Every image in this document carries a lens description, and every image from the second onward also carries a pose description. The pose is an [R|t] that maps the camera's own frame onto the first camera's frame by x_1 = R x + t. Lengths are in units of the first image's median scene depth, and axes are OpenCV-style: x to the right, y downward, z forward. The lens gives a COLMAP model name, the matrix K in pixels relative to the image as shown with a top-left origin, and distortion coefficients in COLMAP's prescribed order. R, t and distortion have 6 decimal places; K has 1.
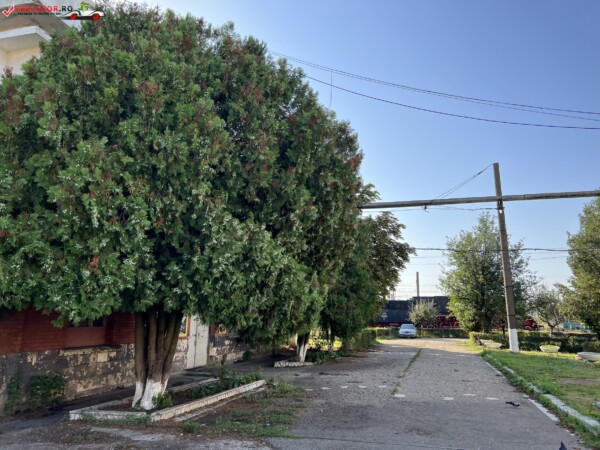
lens RADIAL K [[458.6, 0, 300.0], [0, 458.6, 225.0], [0, 0, 1]] dist [0.106103, -0.192208]
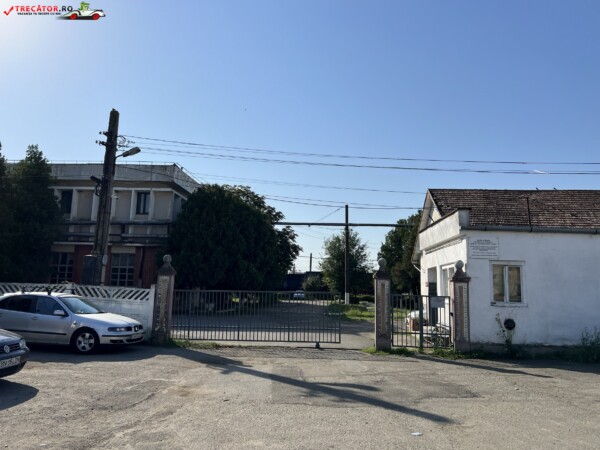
lens RADIAL K [[458.6, 0, 300.0], [0, 458.6, 225.0], [0, 0, 1]] dist [0.106103, -0.192208]
pose [[0.979236, 0.046708, 0.197269, -0.117118], [-0.060118, 0.996230, 0.062545, -0.150002], [-0.193604, -0.073106, 0.978352, -0.739070]]
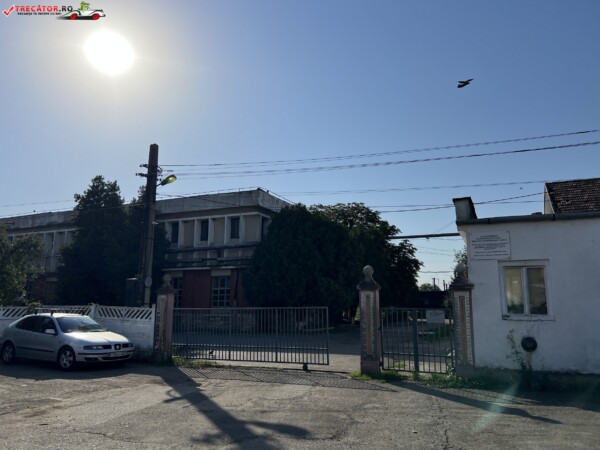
lens RADIAL K [[453.0, 0, 298.7], [0, 453.0, 232.5], [0, 0, 1]] dist [0.108462, -0.177879]
pose [[0.987654, -0.029035, -0.153939, 0.061826], [0.035545, 0.998579, 0.039706, -0.139141], [0.152567, -0.044687, 0.987282, -0.699290]]
